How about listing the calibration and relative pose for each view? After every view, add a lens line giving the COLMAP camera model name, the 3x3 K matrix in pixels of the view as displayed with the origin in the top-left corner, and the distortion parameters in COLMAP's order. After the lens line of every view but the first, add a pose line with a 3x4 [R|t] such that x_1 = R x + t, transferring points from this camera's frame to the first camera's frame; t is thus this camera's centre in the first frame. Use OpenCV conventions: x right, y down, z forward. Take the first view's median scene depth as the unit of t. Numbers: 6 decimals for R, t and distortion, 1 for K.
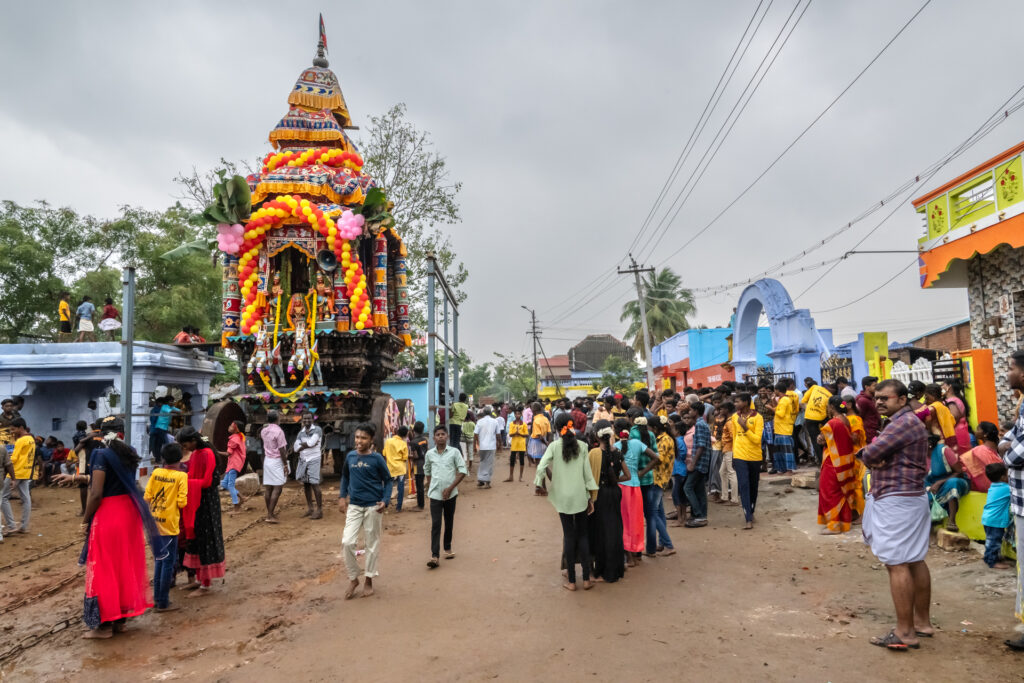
lens RADIAL K [[697.5, 0, 515.6], [0, 697.5, 349.1], [0, 0, 1]] dist [-0.014324, 0.021973]
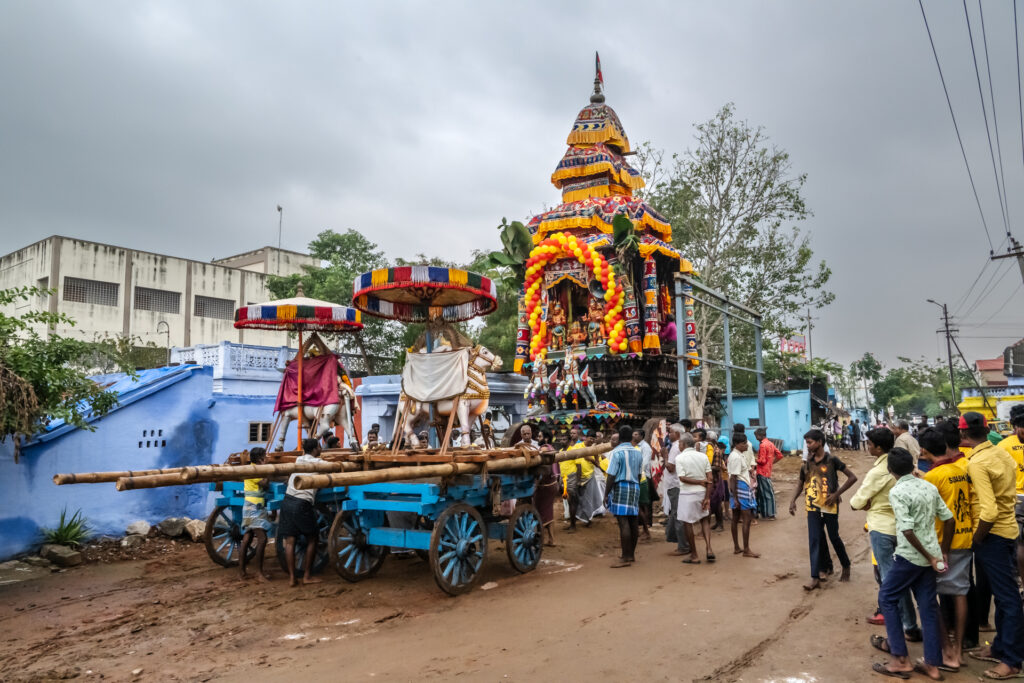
lens RADIAL K [[724.2, 0, 510.4], [0, 724.2, 344.1], [0, 0, 1]] dist [0.020739, -0.018697]
pose [[0.839035, -0.048651, -0.541898, 0.204591], [0.039925, 0.998814, -0.027855, -0.017771], [0.542611, 0.001737, 0.839982, 0.011255]]
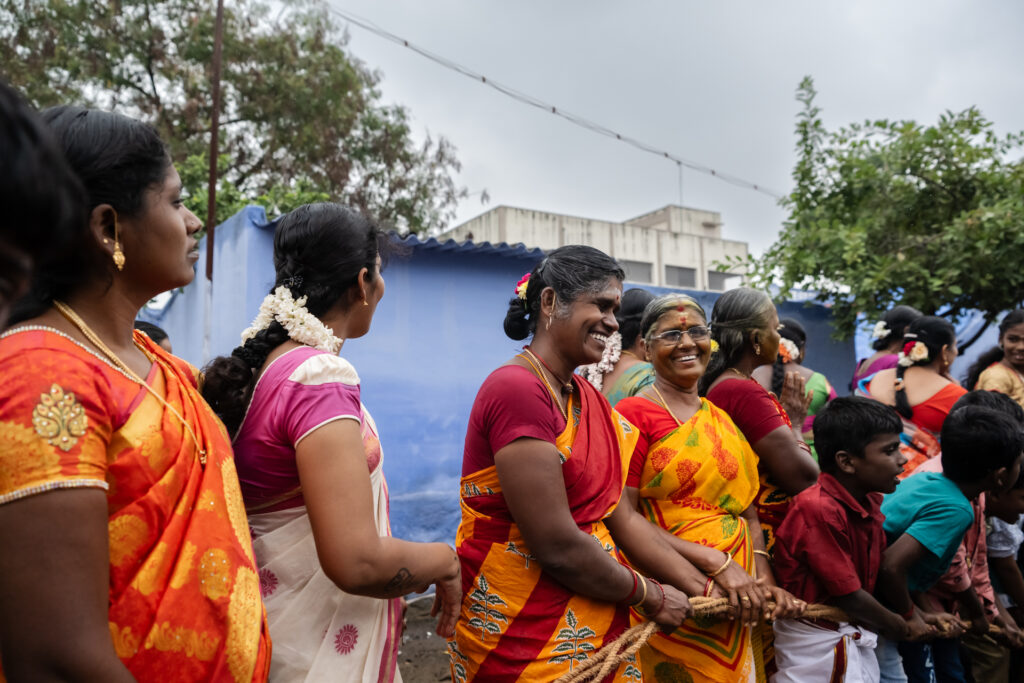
lens RADIAL K [[776.5, 0, 511.2], [0, 776.5, 331.3], [0, 0, 1]] dist [0.001097, 0.002276]
pose [[0.602695, -0.084922, -0.793440, -0.347382], [0.075216, 0.995940, -0.049462, 0.035282], [0.794419, -0.029869, 0.606635, -0.305653]]
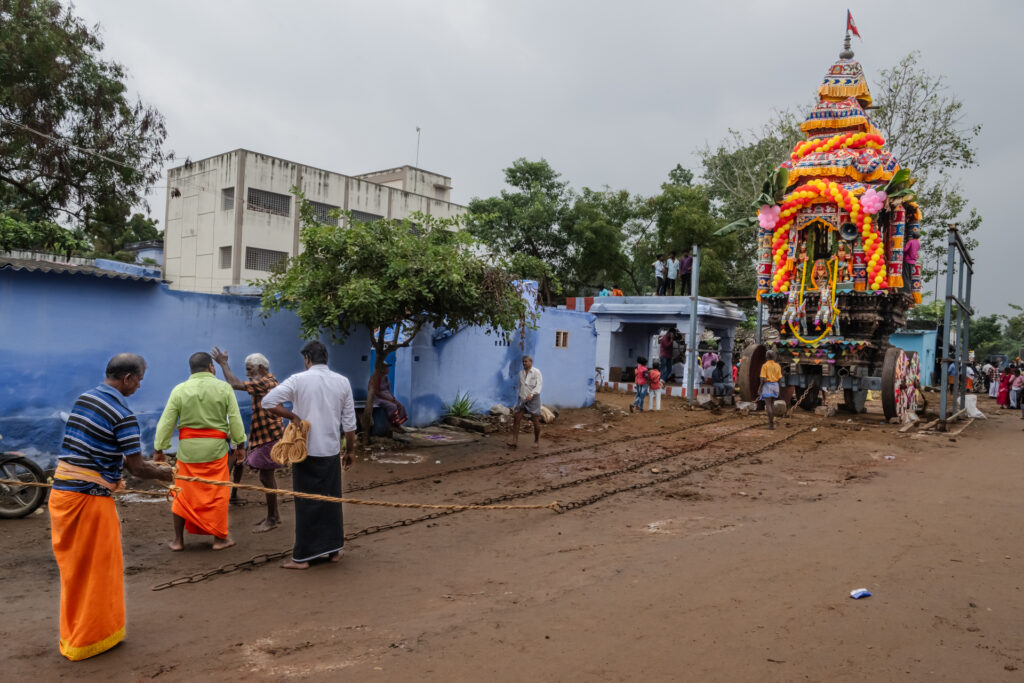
lens RADIAL K [[724.2, 0, 512.6], [0, 724.2, 343.2], [0, 0, 1]] dist [0.020739, -0.018697]
pose [[0.809546, 0.057288, -0.584255, 0.002413], [-0.015670, 0.996981, 0.076045, -0.021718], [0.586848, -0.052406, 0.808000, -0.350972]]
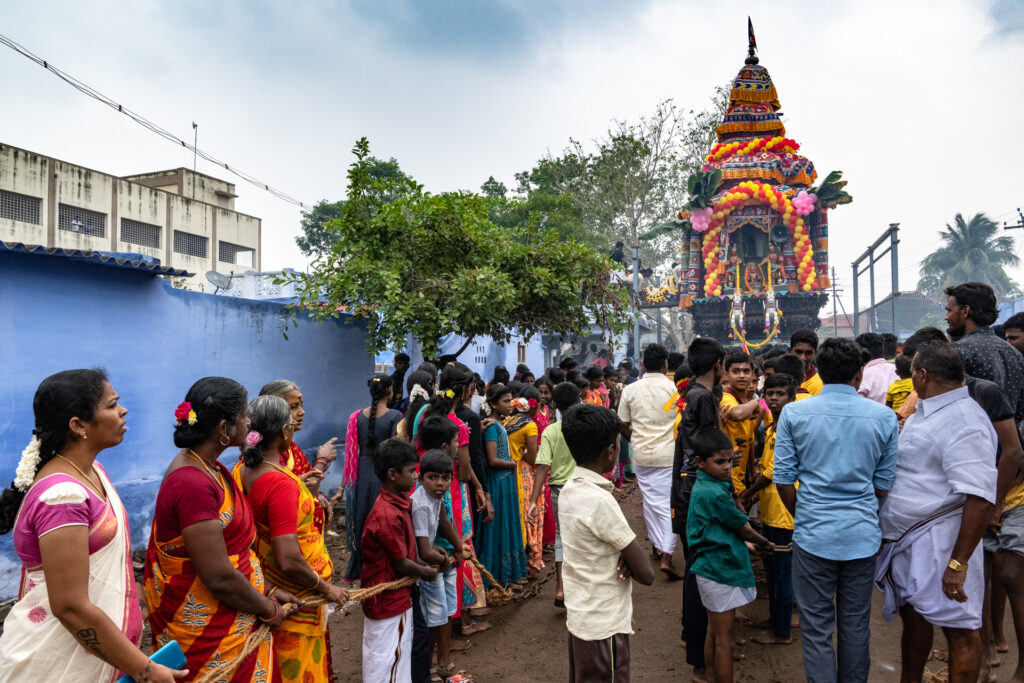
lens RADIAL K [[762.0, 0, 510.3], [0, 762.0, 345.1], [0, 0, 1]] dist [0.006735, 0.002006]
pose [[0.958147, -0.000264, -0.286277, -0.333593], [0.012458, 0.999091, 0.040776, 0.004612], [0.286006, -0.042636, 0.957279, -0.385730]]
